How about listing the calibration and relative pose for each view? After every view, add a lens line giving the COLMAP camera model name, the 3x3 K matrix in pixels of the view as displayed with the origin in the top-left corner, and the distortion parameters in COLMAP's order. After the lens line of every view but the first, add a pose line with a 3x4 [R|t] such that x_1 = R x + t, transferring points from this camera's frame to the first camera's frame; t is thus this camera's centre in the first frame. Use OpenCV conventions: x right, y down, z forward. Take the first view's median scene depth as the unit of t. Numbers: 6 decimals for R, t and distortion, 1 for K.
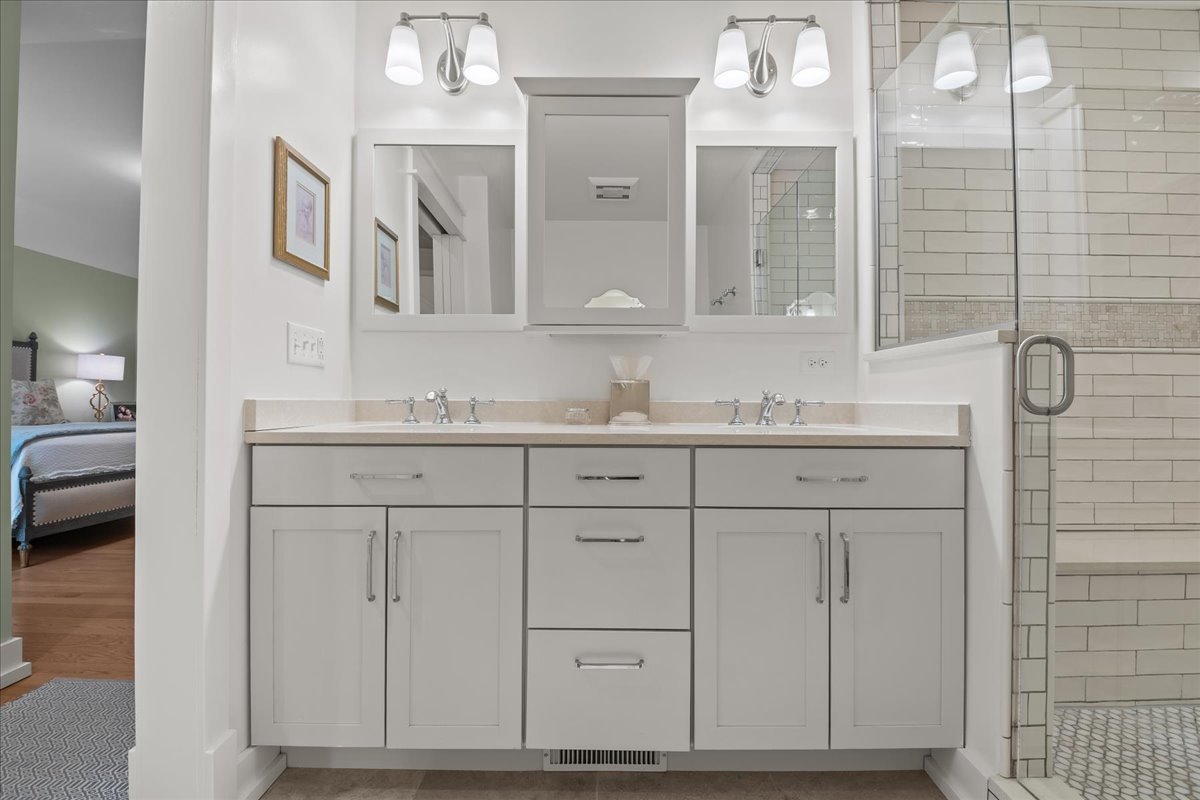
lens RADIAL K [[525.5, 0, 601.7], [0, 525.5, 399.1], [0, 0, 1]] dist [0.000542, 0.000001]
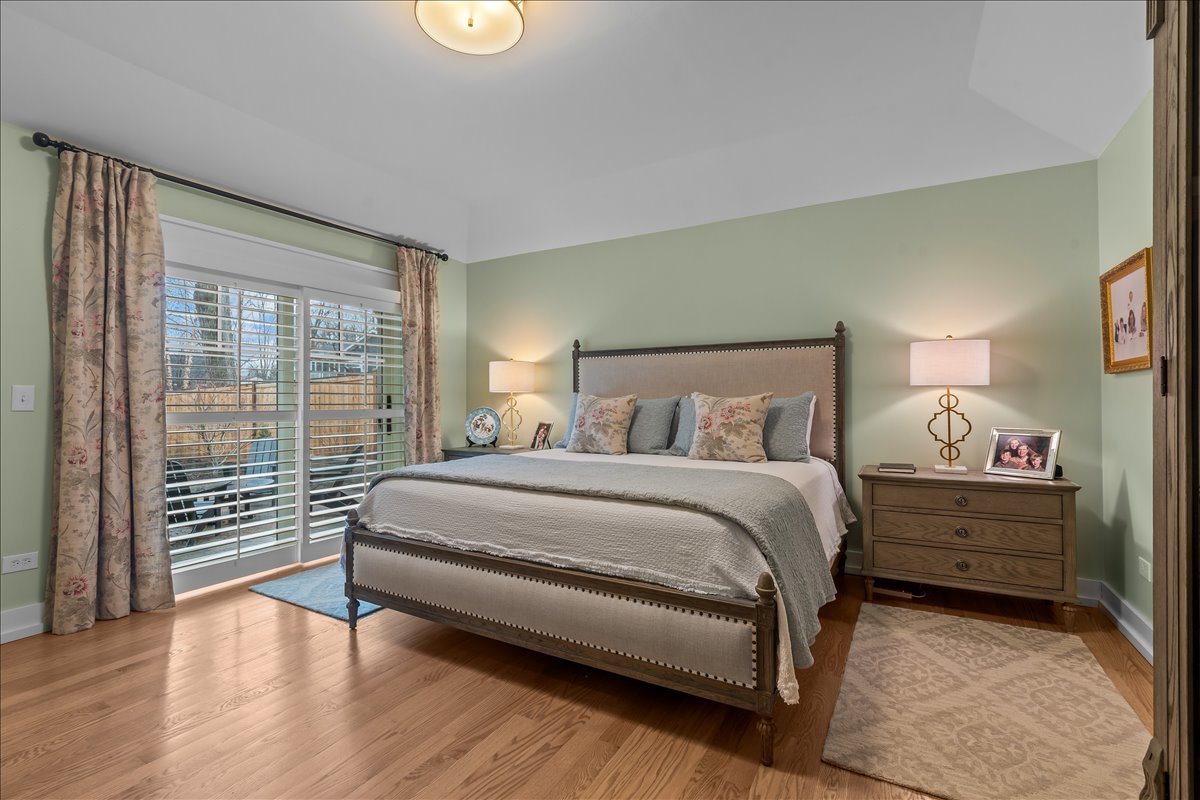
lens RADIAL K [[525.5, 0, 604.8], [0, 525.5, 398.3], [0, 0, 1]] dist [0.000542, 0.000001]
pose [[-0.506058, -0.006792, -0.862473, -0.350919], [0.005011, 0.999929, -0.010815, -0.023447], [0.862485, -0.009795, -0.505988, 1.090200]]
